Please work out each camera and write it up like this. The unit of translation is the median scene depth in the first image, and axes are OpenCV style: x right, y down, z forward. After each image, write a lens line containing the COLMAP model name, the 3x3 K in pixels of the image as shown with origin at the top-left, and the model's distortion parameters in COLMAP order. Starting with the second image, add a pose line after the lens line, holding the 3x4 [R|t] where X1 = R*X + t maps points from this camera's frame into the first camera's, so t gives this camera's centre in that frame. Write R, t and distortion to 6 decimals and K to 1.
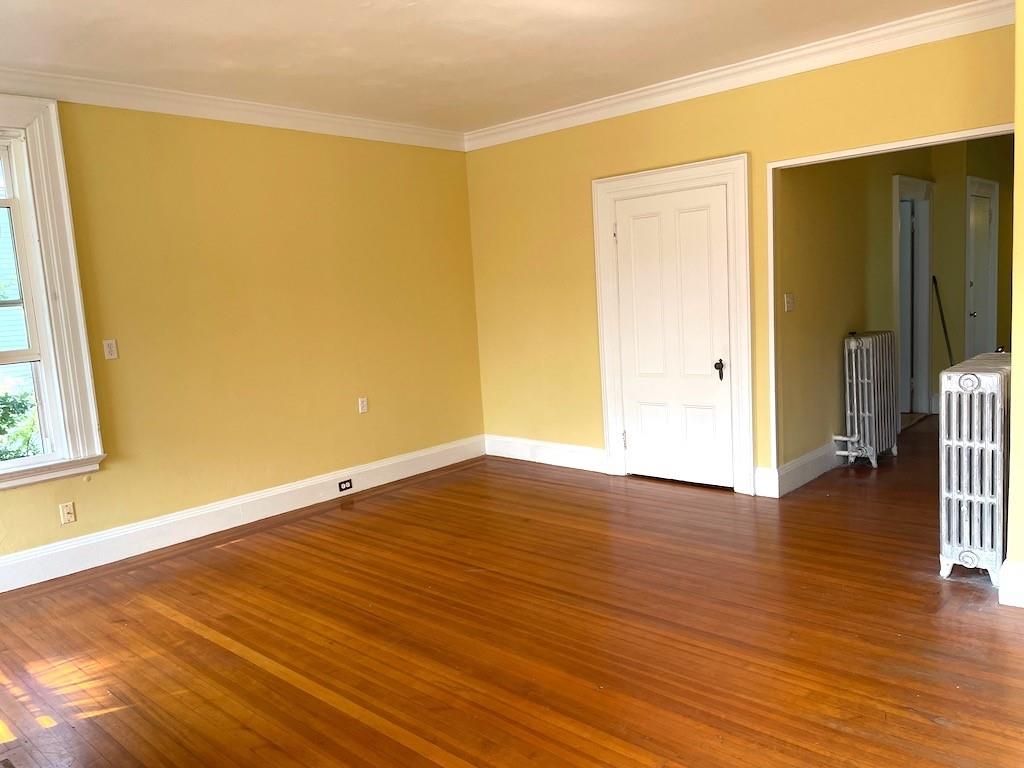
lens RADIAL K [[774.0, 0, 517.7], [0, 774.0, 383.9], [0, 0, 1]] dist [0.102602, -0.126665]
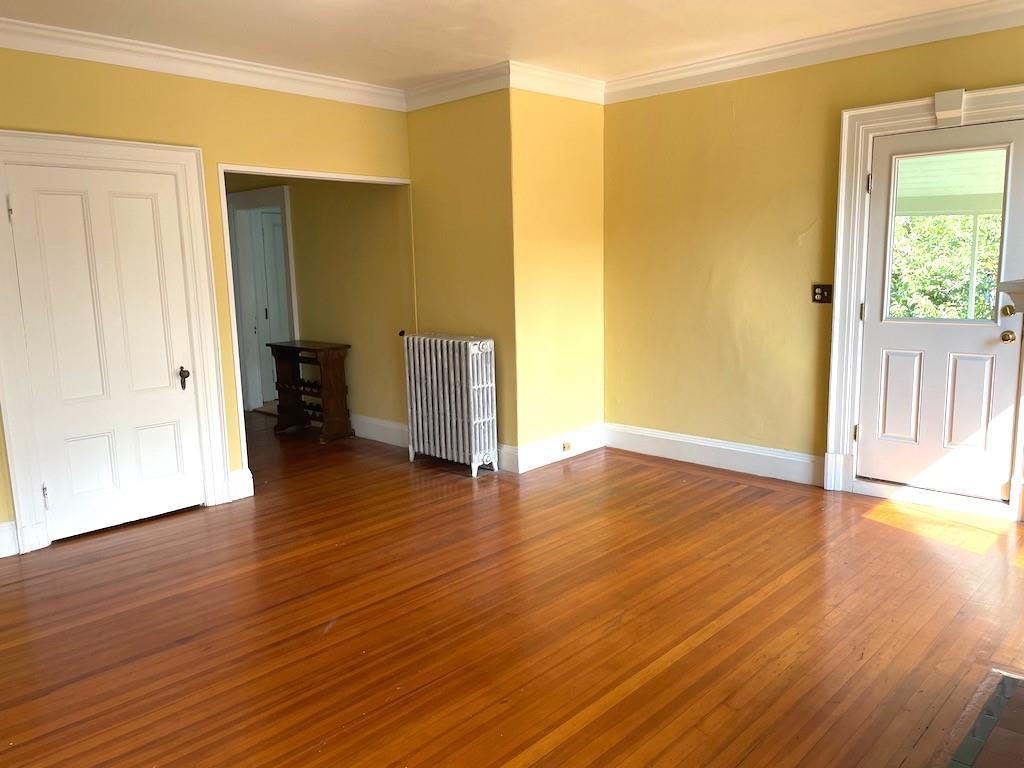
lens RADIAL K [[774.0, 0, 517.7], [0, 774.0, 383.9], [0, 0, 1]] dist [0.102602, -0.126665]
pose [[0.011780, -0.092516, 0.995641, -0.806861], [0.143657, 0.985538, 0.089878, -0.047474], [-0.989557, 0.141972, 0.024900, 0.739396]]
